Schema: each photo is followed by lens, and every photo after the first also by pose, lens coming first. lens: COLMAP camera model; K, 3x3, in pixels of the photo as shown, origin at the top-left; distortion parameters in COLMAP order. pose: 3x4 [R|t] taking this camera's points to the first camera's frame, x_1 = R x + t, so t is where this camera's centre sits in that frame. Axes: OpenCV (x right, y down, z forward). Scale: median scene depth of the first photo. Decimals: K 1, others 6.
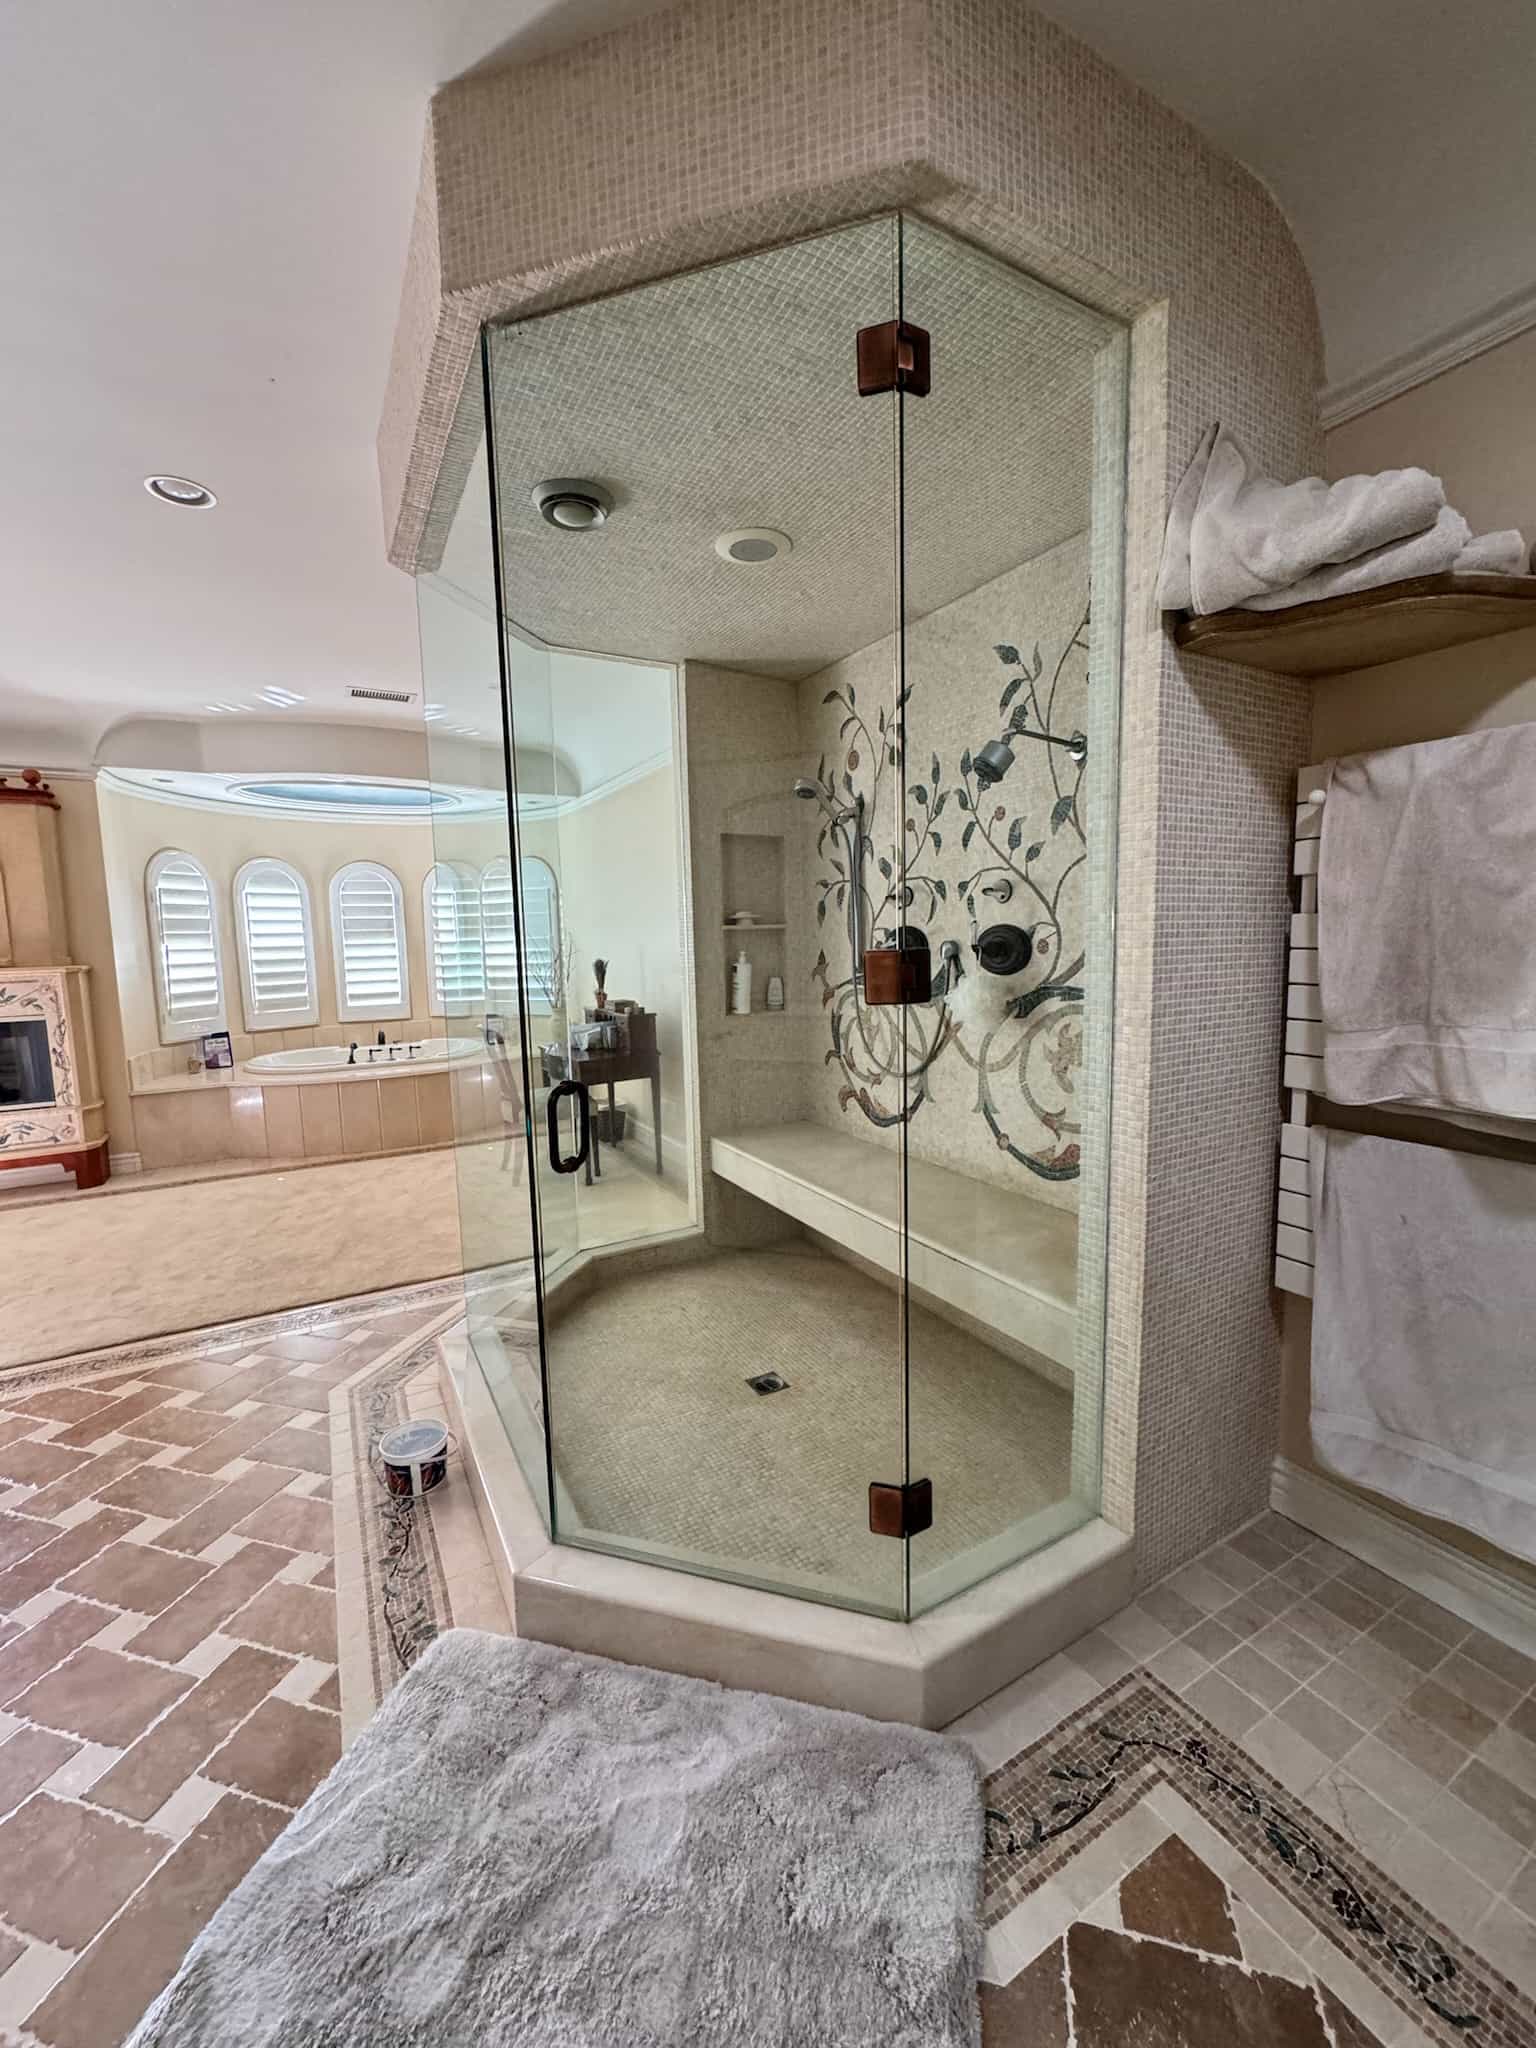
lens RADIAL K [[811.2, 0, 768.9], [0, 811.2, 1022.3], [0, 0, 1]] dist [-0.003573, 0.000611]
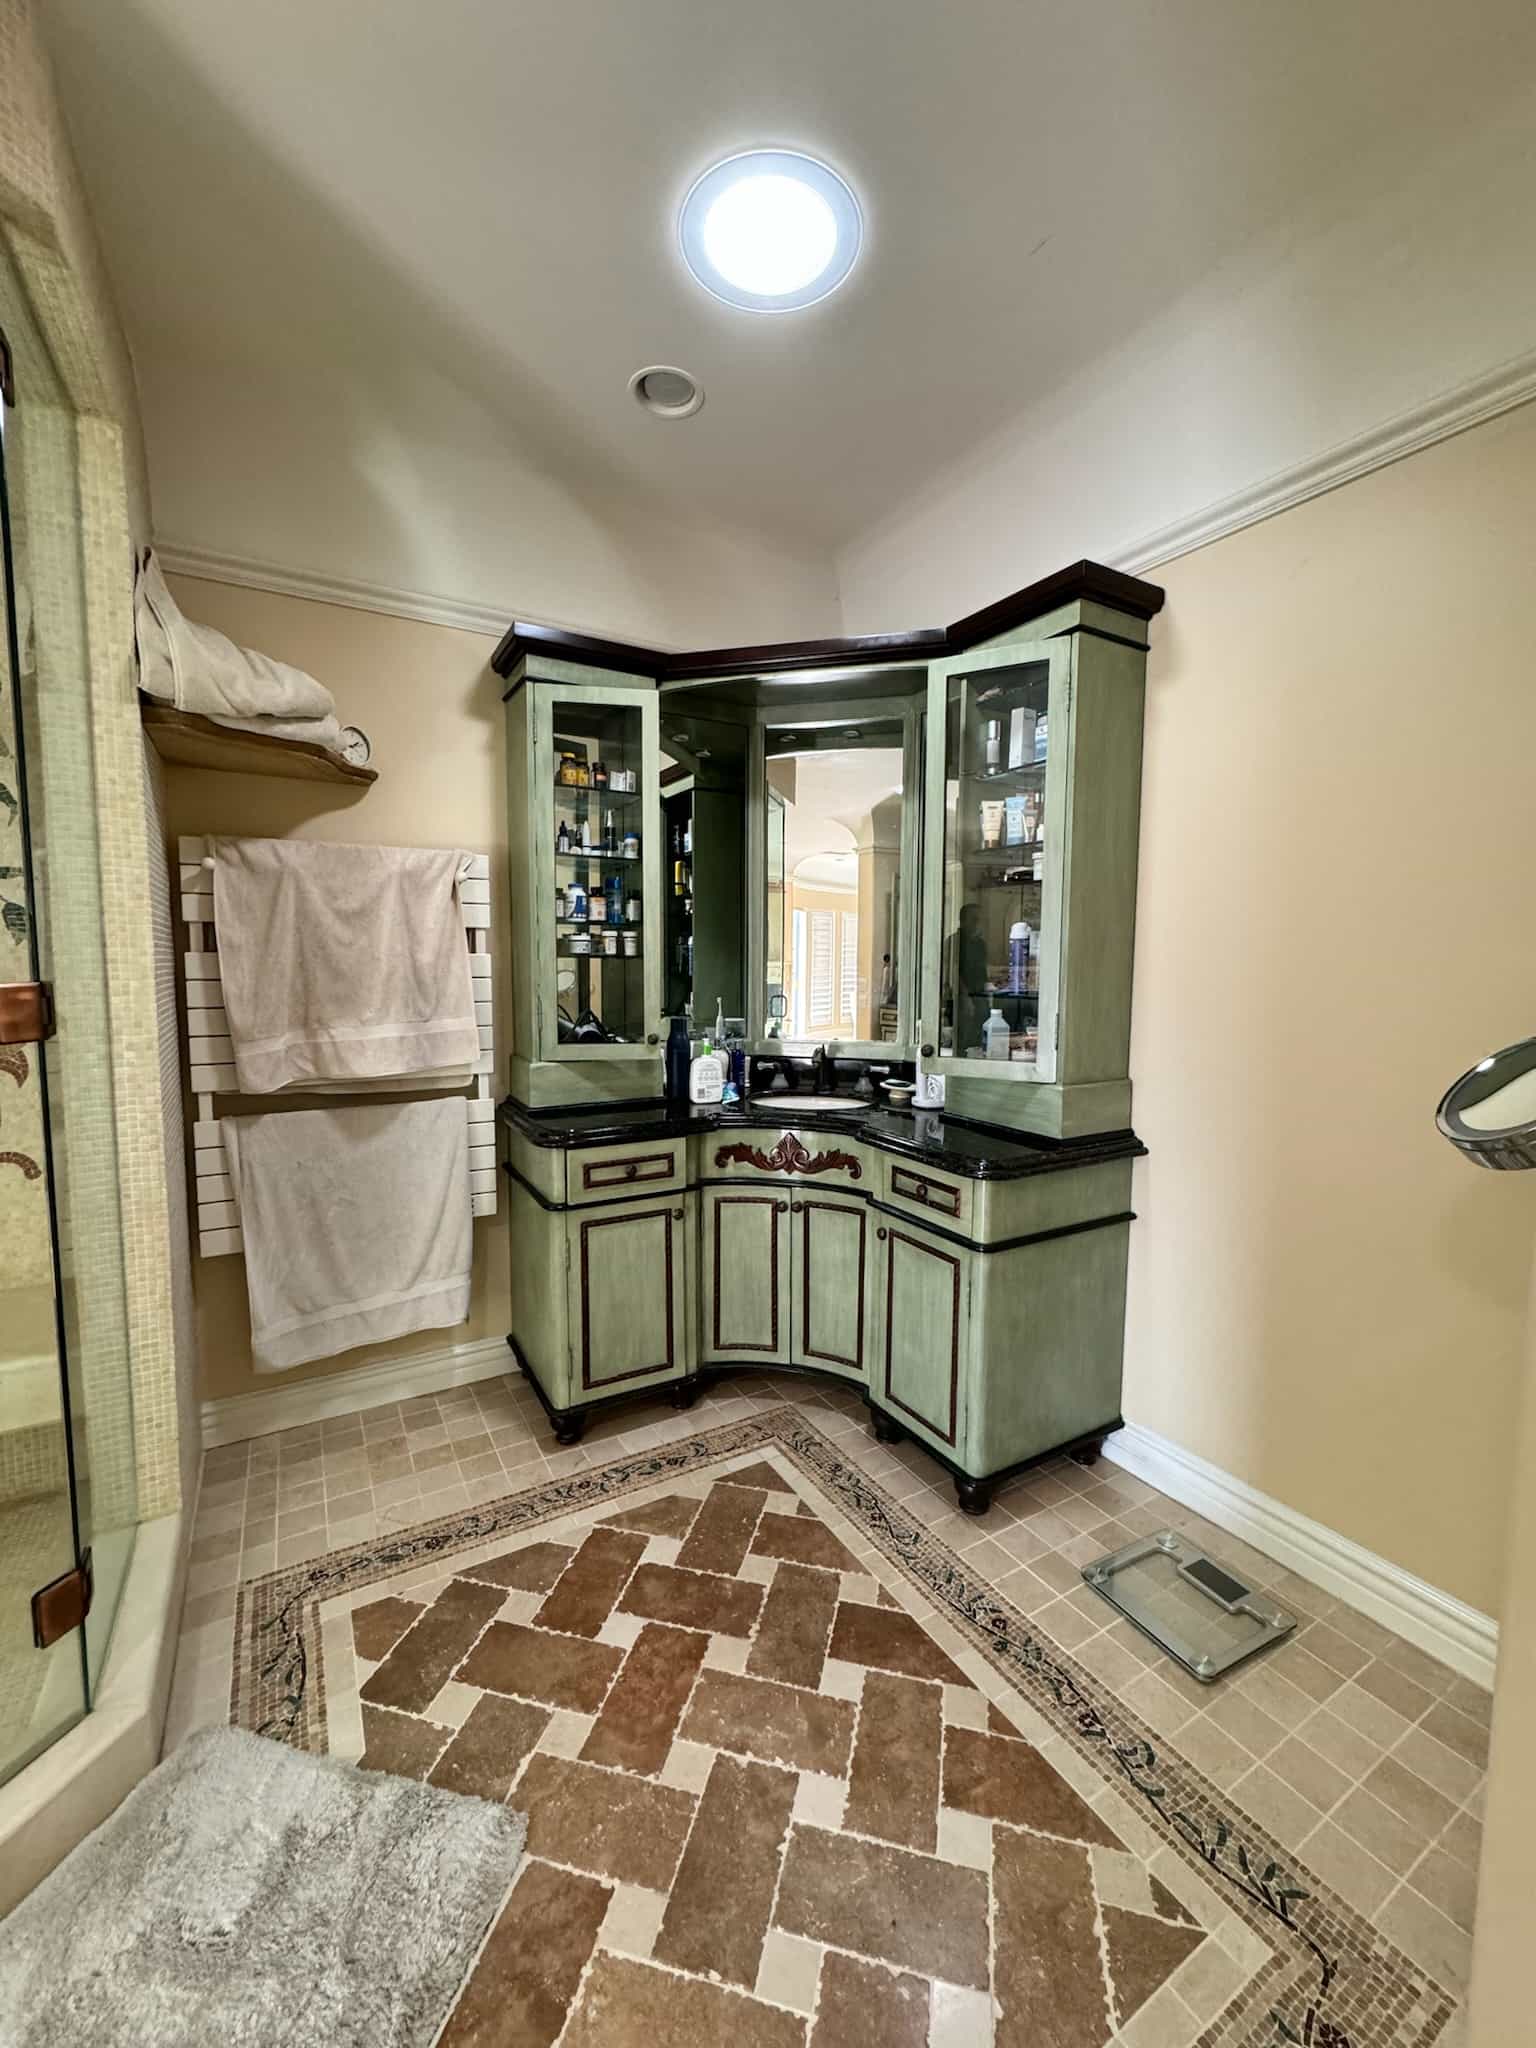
lens RADIAL K [[811.2, 0, 770.7], [0, 811.2, 1018.9], [0, 0, 1]] dist [-0.003573, 0.000611]
pose [[-0.019621, -0.054928, 0.998298, -0.395025], [0.103869, 0.992975, 0.056677, -0.006291], [-0.994397, 0.104804, -0.013778, 0.090429]]
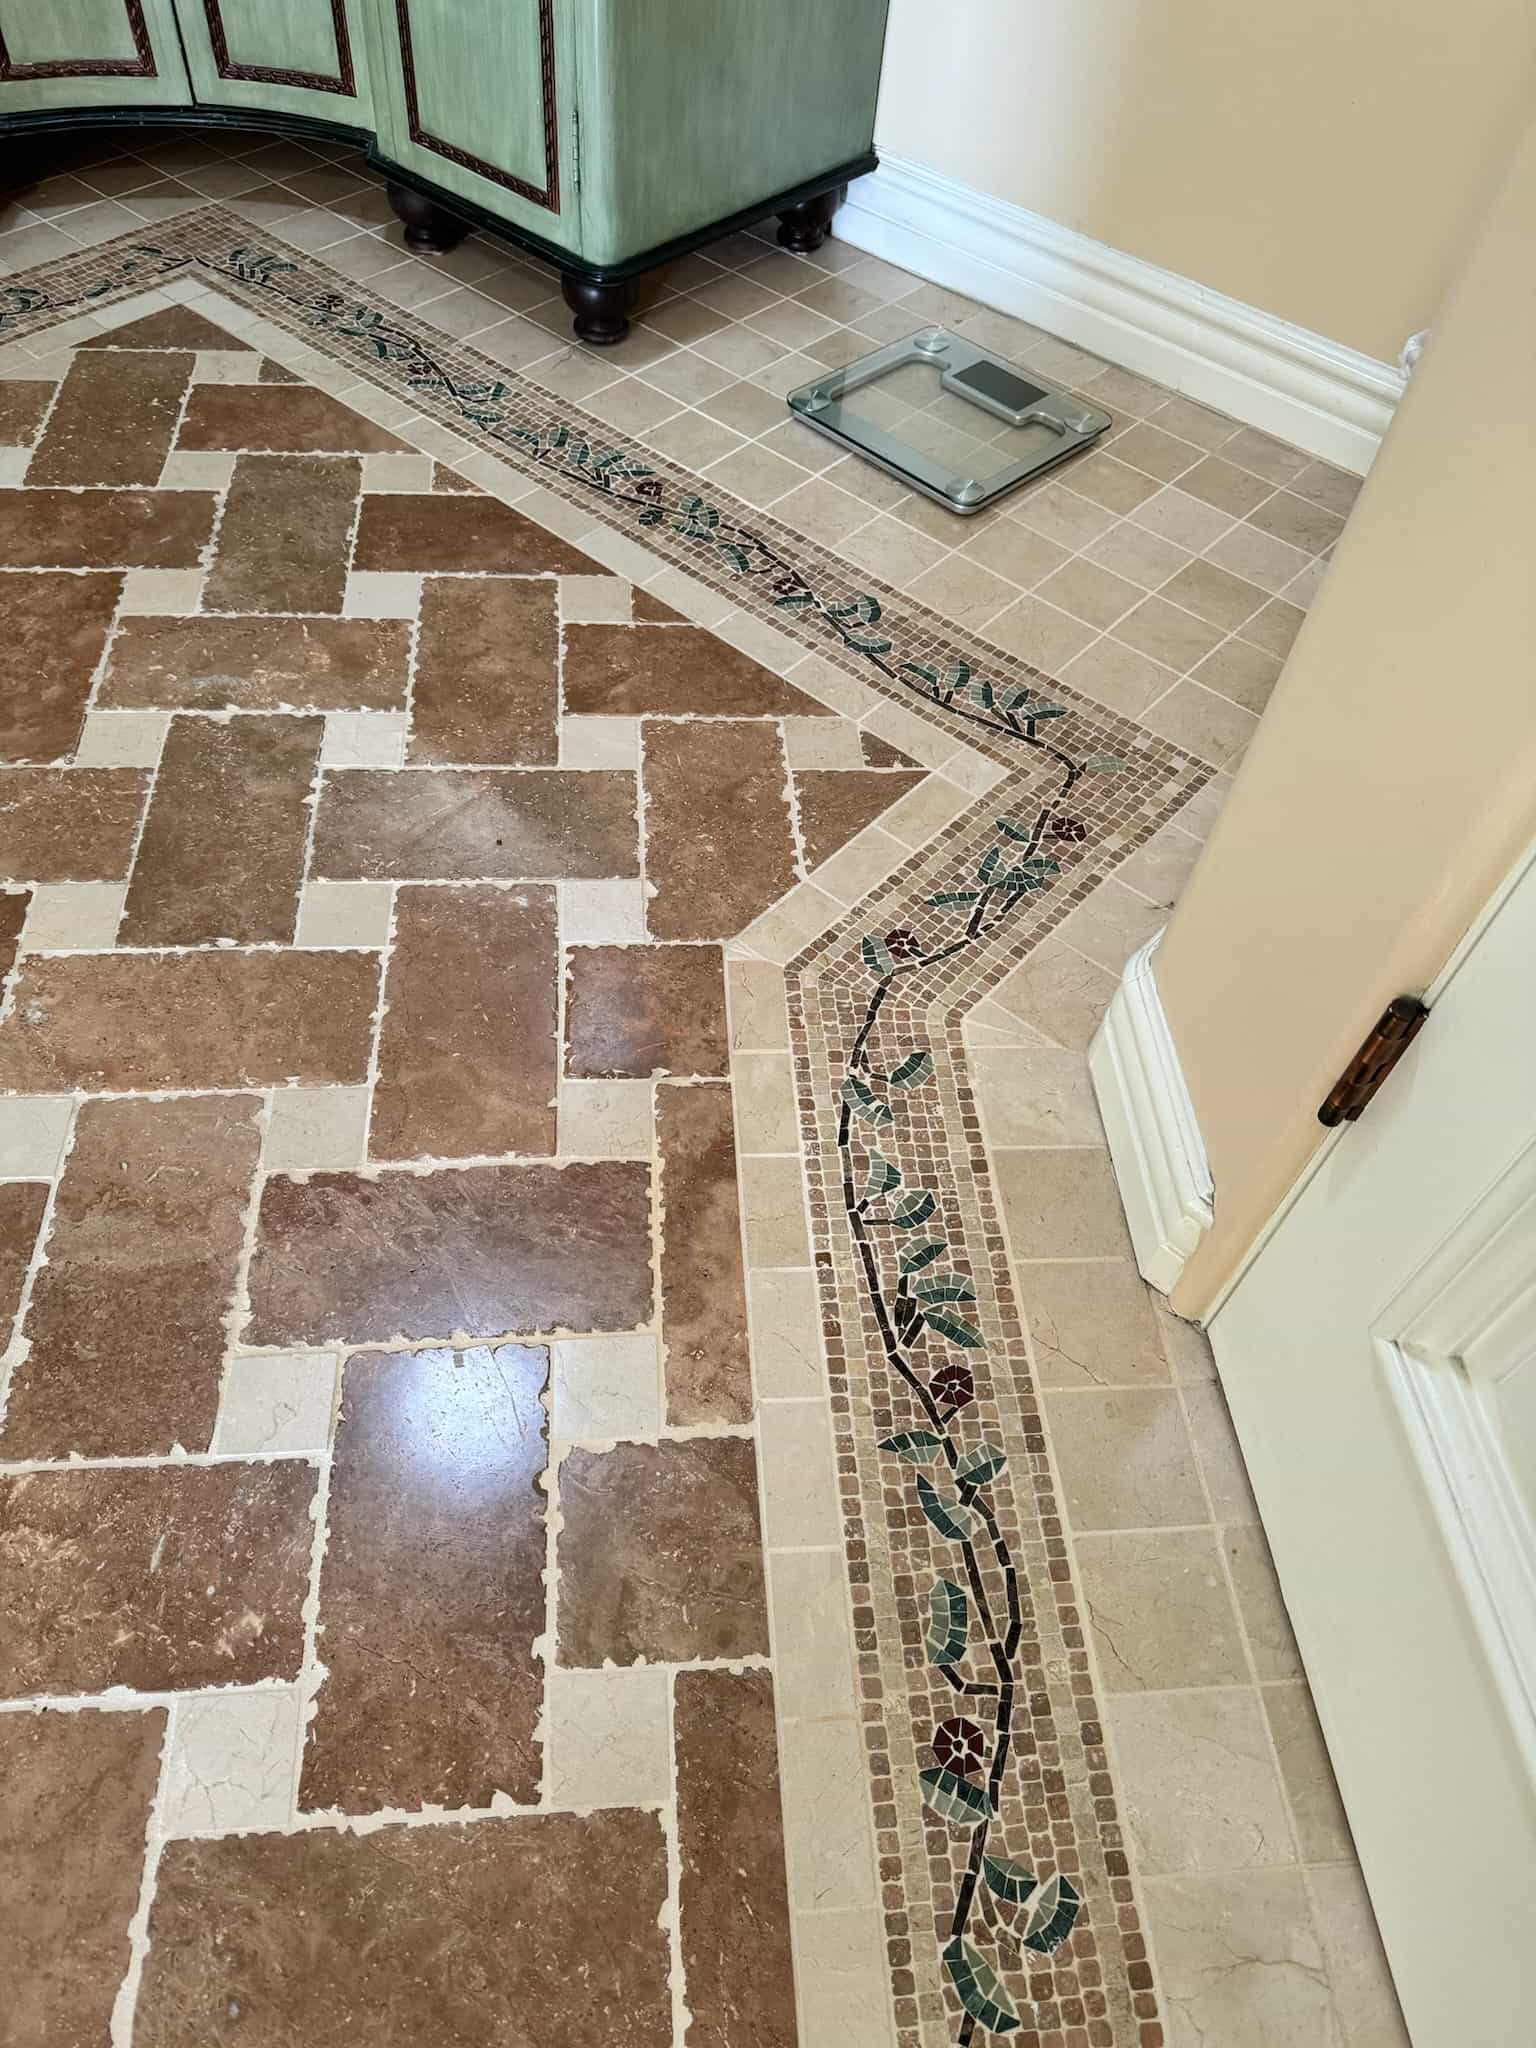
lens RADIAL K [[1433.5, 0, 761.0], [0, 1433.5, 1020.3], [0, 0, 1]] dist [0.049607, -0.064808]
pose [[-0.336667, -0.751774, 0.567002, -0.358225], [0.036619, 0.591245, 0.805660, 0.137449], [-0.940912, 0.292002, -0.171524, 0.087500]]
